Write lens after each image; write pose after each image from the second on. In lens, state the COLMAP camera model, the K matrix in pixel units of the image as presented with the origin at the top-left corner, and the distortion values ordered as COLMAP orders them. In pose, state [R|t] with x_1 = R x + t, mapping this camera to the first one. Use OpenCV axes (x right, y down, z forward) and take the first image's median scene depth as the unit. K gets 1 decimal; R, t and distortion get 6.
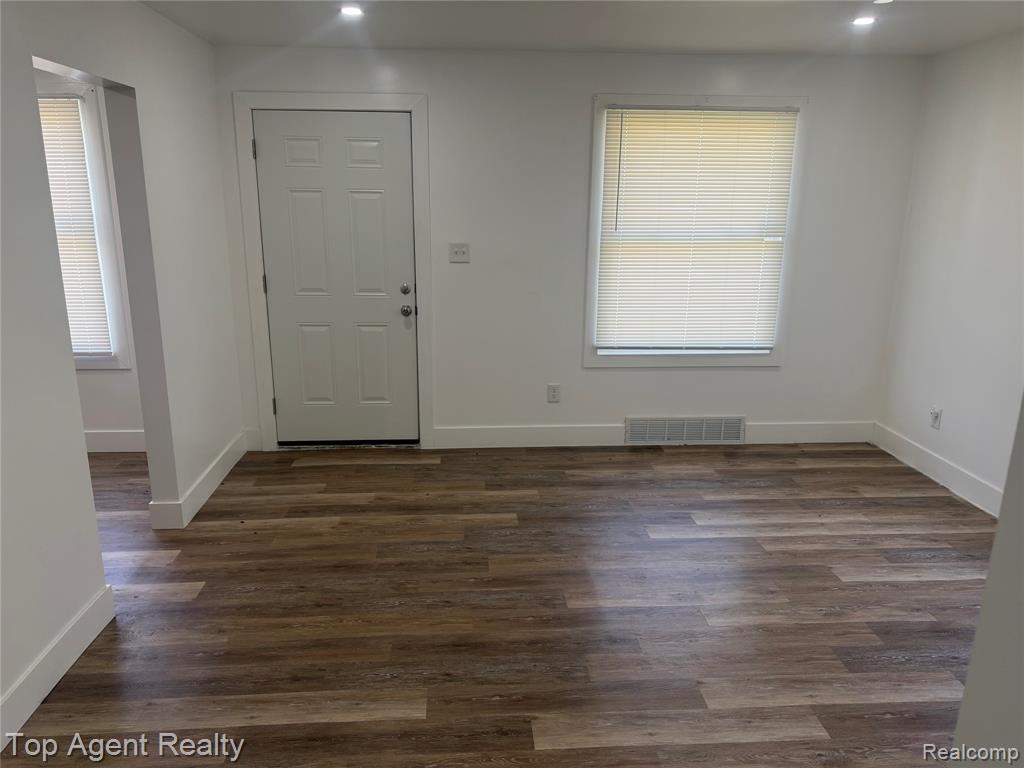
lens RADIAL K [[738.3, 0, 512.0], [0, 738.3, 384.0], [0, 0, 1]] dist [0.047651, -0.001581]
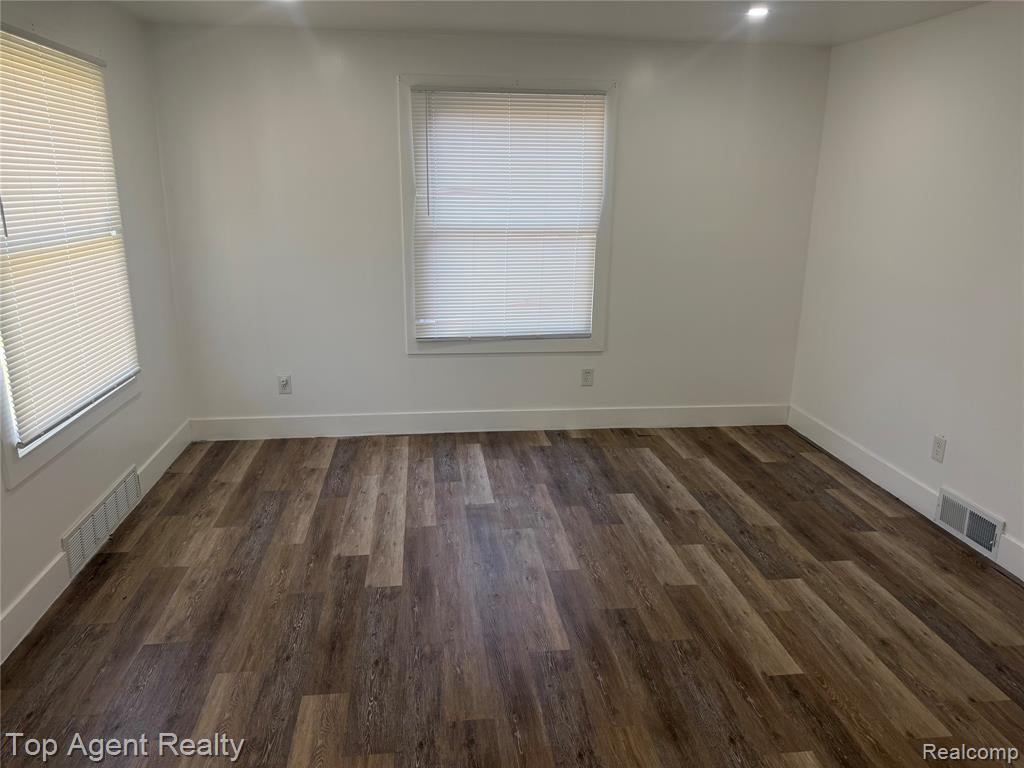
lens RADIAL K [[713.6, 0, 510.8], [0, 713.6, 360.2], [0, 0, 1]] dist [0.000753, -0.001844]
pose [[-0.047860, -0.248822, 0.967366, -0.486879], [0.243926, 0.936242, 0.252885, -0.187060], [-0.968612, 0.248069, 0.015886, 0.719475]]
